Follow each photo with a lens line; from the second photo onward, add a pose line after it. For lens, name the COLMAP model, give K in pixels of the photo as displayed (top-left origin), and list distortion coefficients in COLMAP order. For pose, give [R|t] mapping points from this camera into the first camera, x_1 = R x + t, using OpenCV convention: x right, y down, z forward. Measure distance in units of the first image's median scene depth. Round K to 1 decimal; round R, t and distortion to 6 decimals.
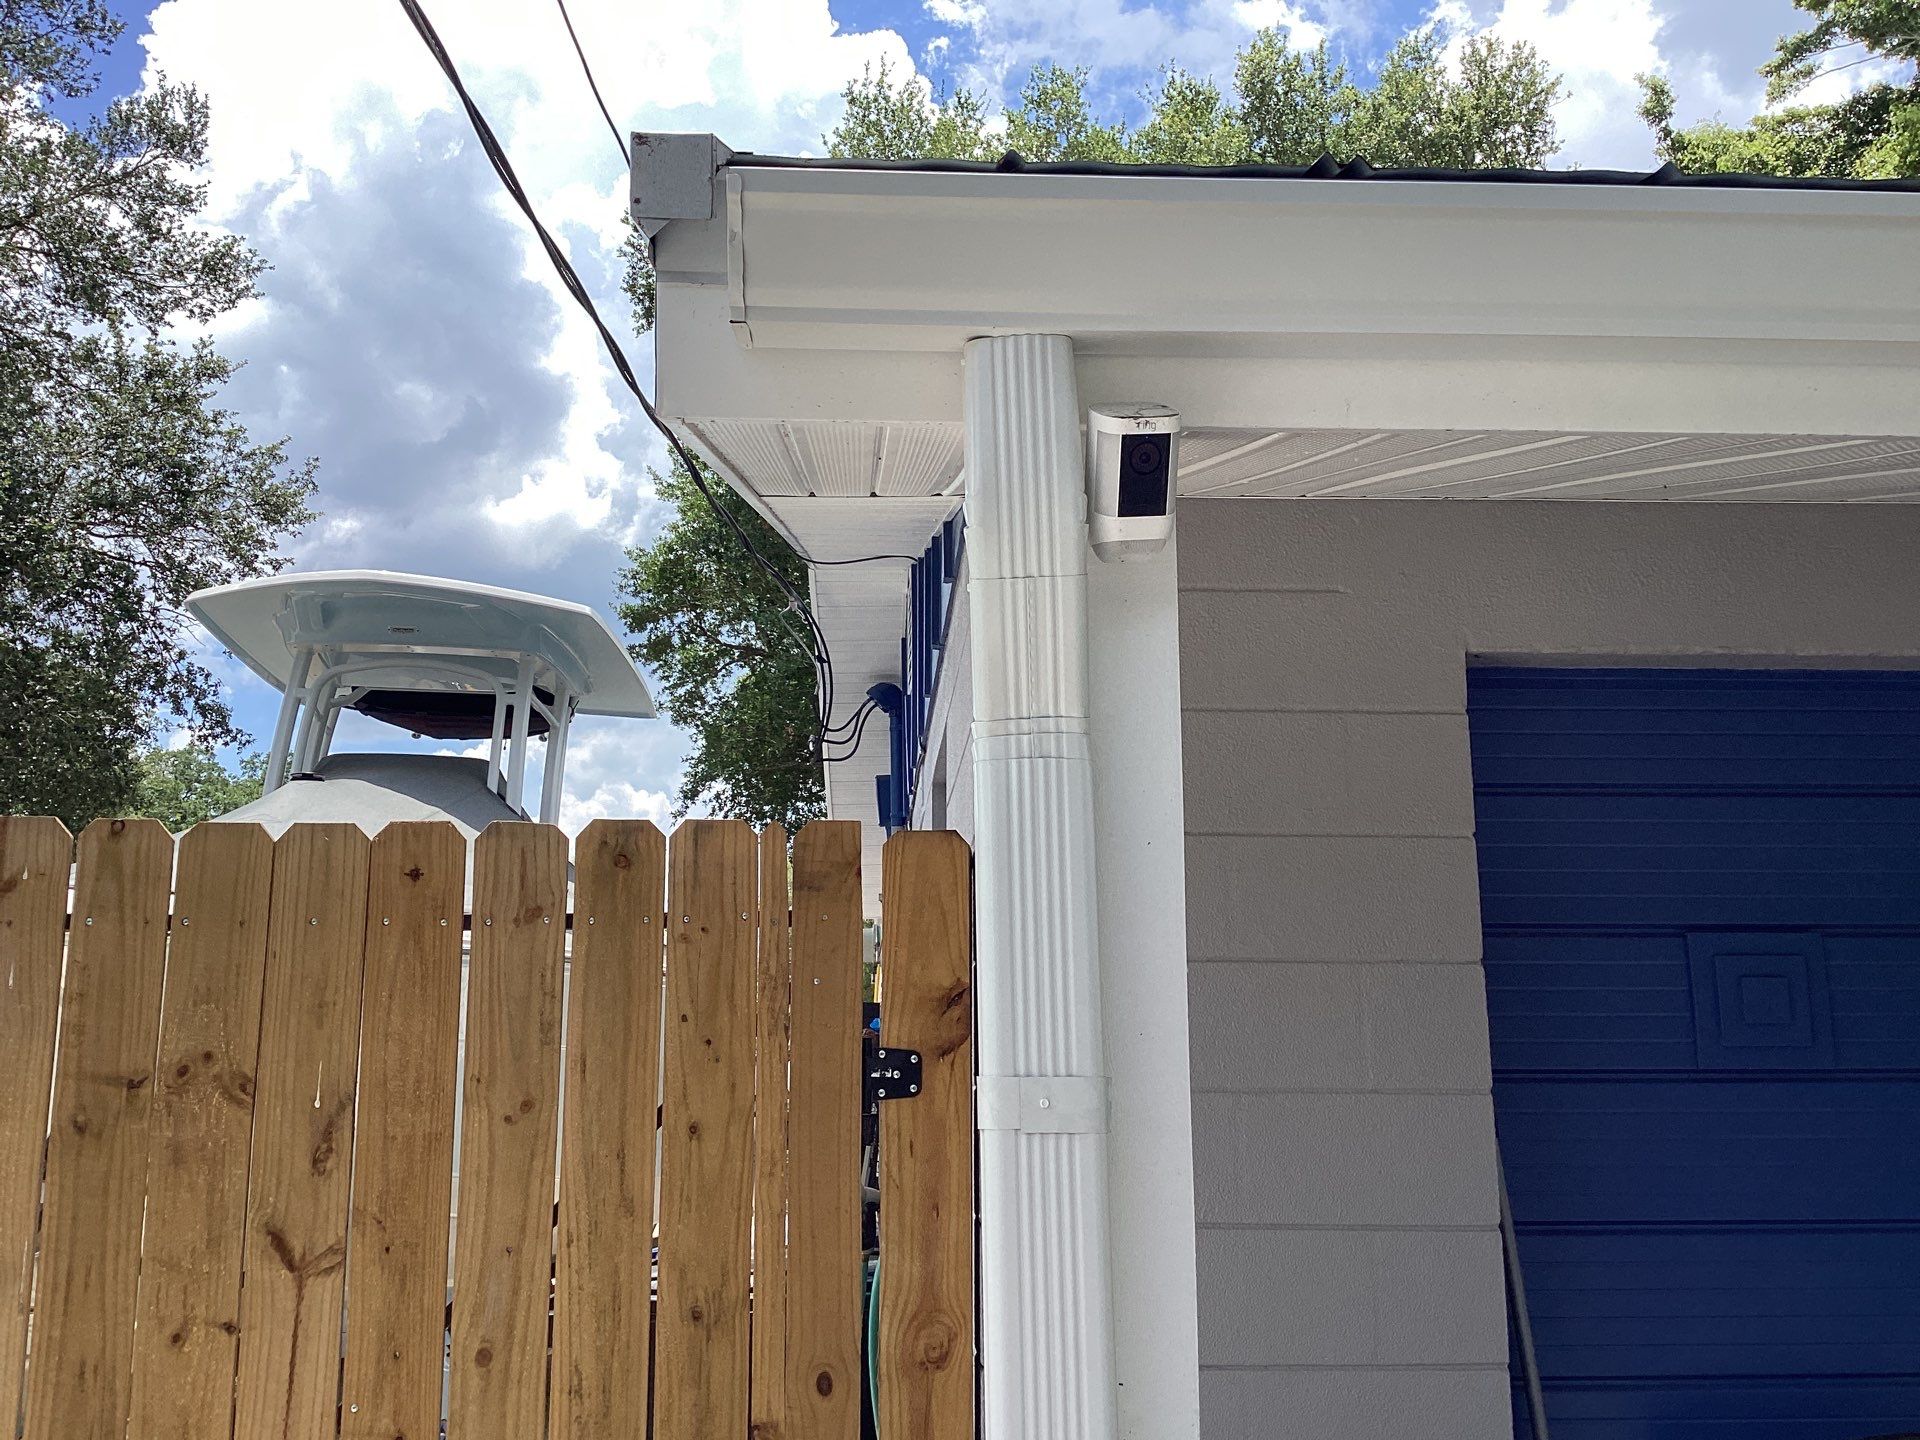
lens RADIAL K [[1527.2, 0, 964.2], [0, 1527.2, 762.3], [0, 0, 1]] dist [0.088290, -0.130703]
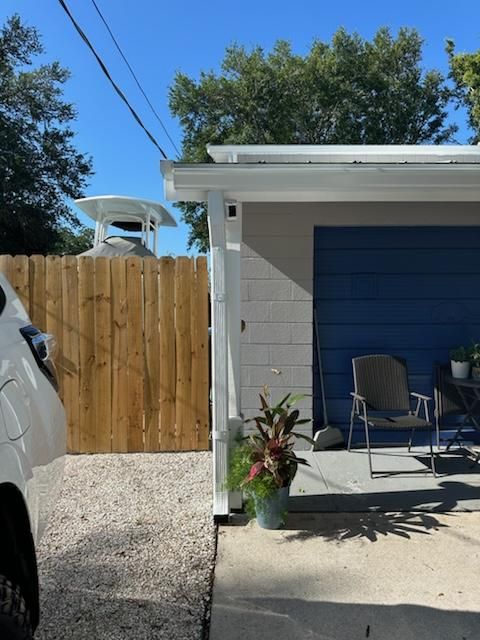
lens RADIAL K [[454.0, 0, 242.0], [0, 454.0, 319.7], [0, 0, 1]] dist [0.025708, -0.073496]
pose [[0.996825, 0.007752, -0.079248, 0.211441], [0.008367, 0.979543, 0.201059, -0.072216], [0.079185, -0.201084, 0.976368, -0.749937]]
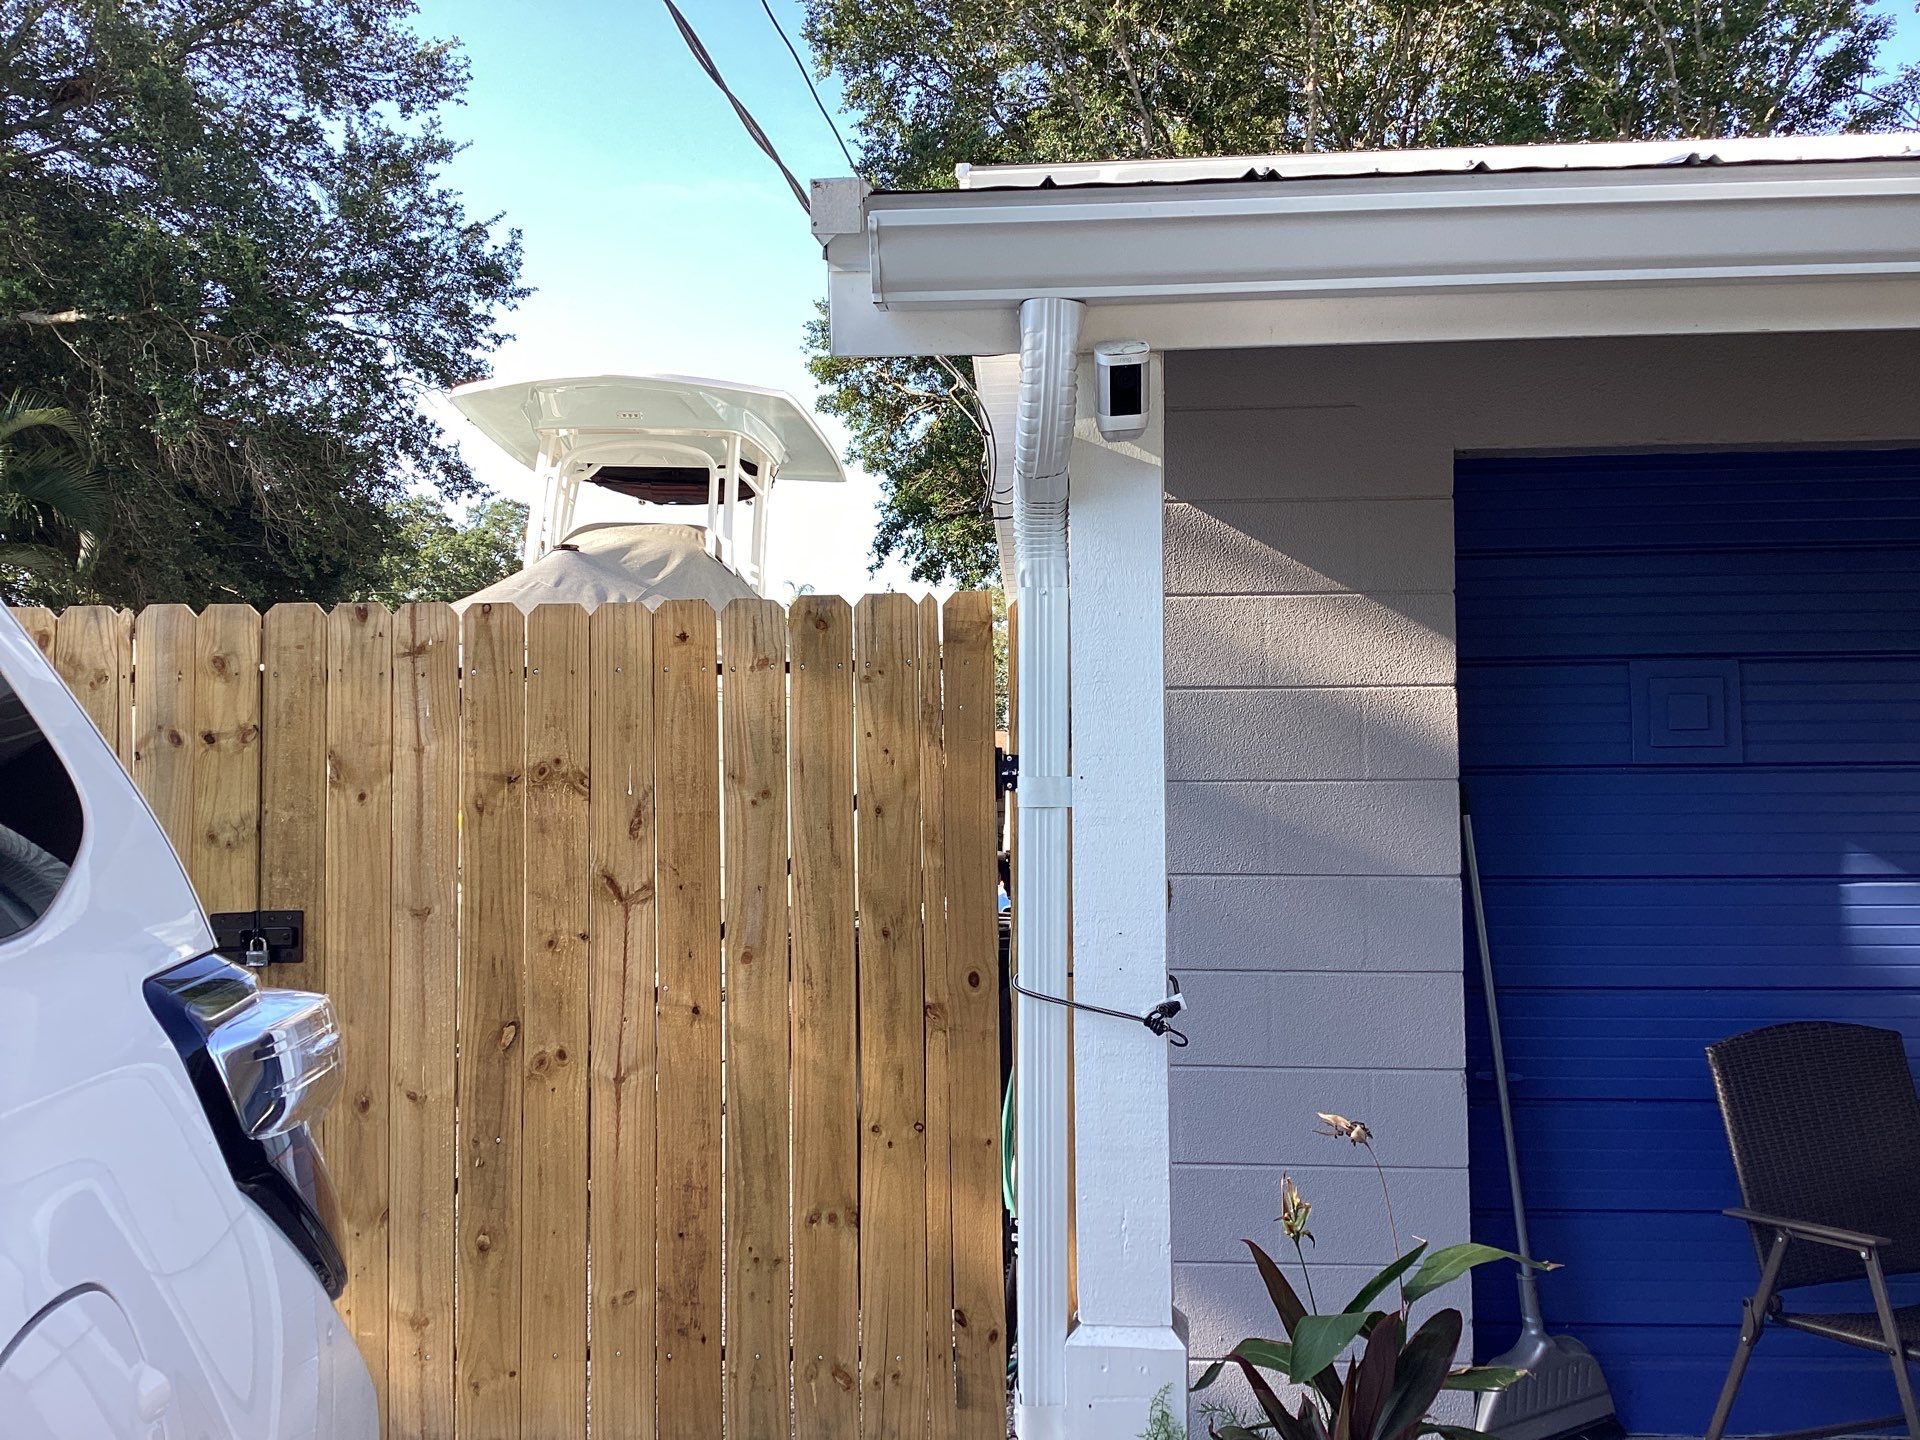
lens RADIAL K [[1678.2, 0, 957.6], [0, 1678.2, 671.4], [0, 0, 1]] dist [0.037080, -0.171437]
pose [[0.990049, -0.016953, -0.139700, 0.117299], [0.032460, 0.993458, 0.109484, -0.059056], [0.136930, -0.112929, 0.984123, -0.515186]]
